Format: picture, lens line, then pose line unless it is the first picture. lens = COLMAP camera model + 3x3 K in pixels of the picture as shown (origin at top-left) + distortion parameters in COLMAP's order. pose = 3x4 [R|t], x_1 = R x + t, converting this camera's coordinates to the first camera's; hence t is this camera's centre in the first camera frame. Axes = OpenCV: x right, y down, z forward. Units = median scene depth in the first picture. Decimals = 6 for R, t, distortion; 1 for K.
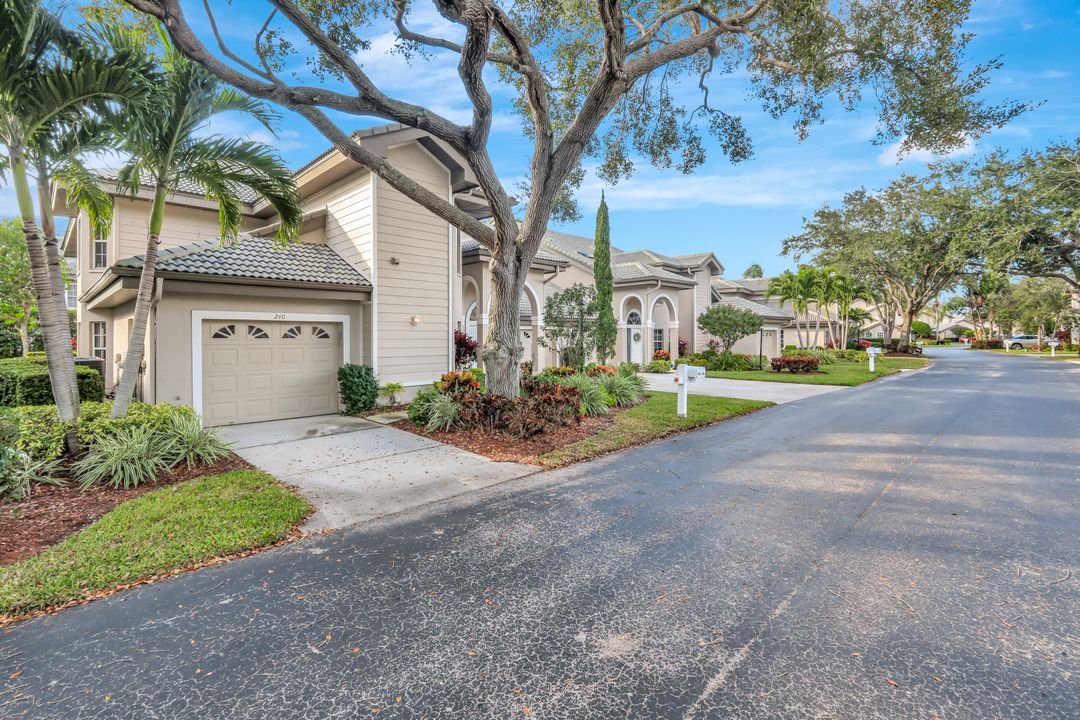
lens RADIAL K [[489.0, 0, 539.0], [0, 489.0, 338.7], [0, 0, 1]] dist [0.000398, -0.000017]
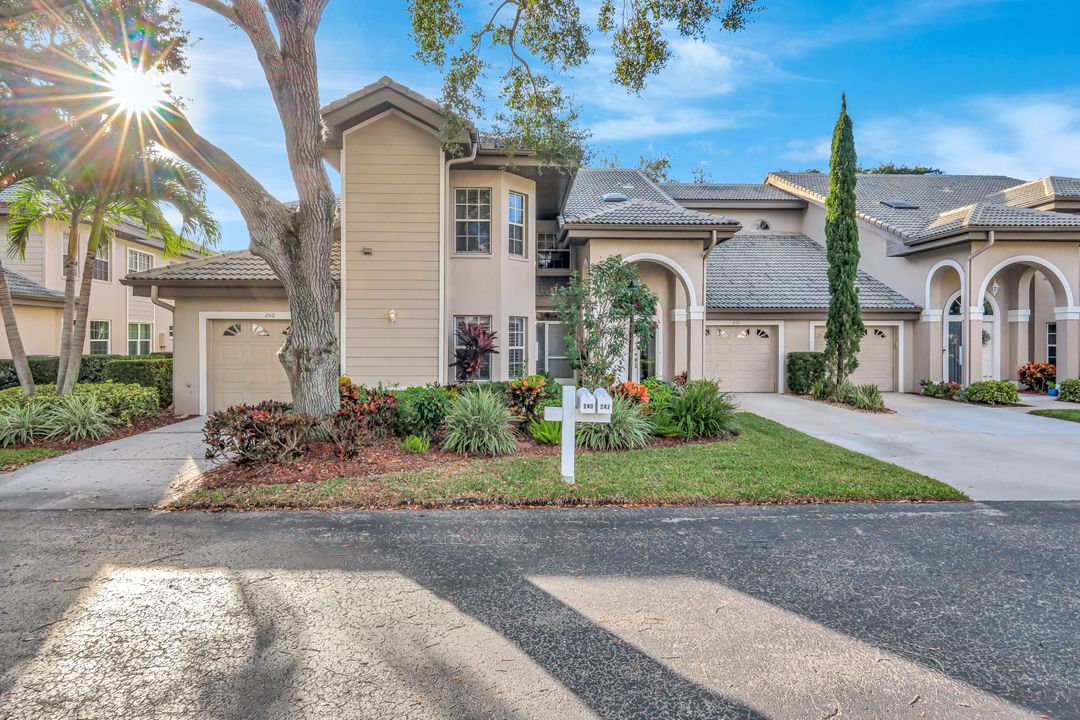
lens RADIAL K [[547.2, 0, 537.2], [0, 547.2, 339.8], [0, 0, 1]] dist [-0.002259, 0.000538]
pose [[0.725742, 0.004226, -0.687954, 0.702271], [-0.005269, 0.999986, 0.000584, 0.003651], [0.687946, 0.003201, 0.725754, 0.539280]]
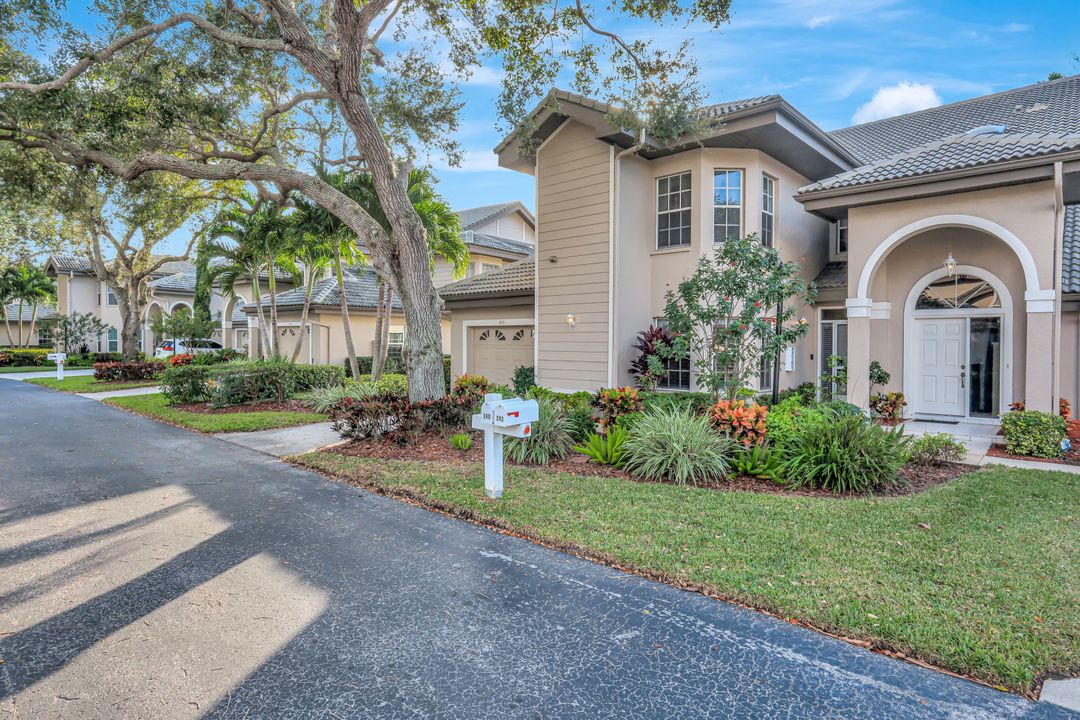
lens RADIAL K [[582.7, 0, 538.6], [0, 582.7, 345.1], [0, 0, 1]] dist [-0.000884, -0.000525]
pose [[0.035692, 0.007794, -0.999332, 0.920317], [-0.007099, 0.999946, 0.007545, -0.000512], [0.999338, 0.006825, 0.035746, 1.037413]]
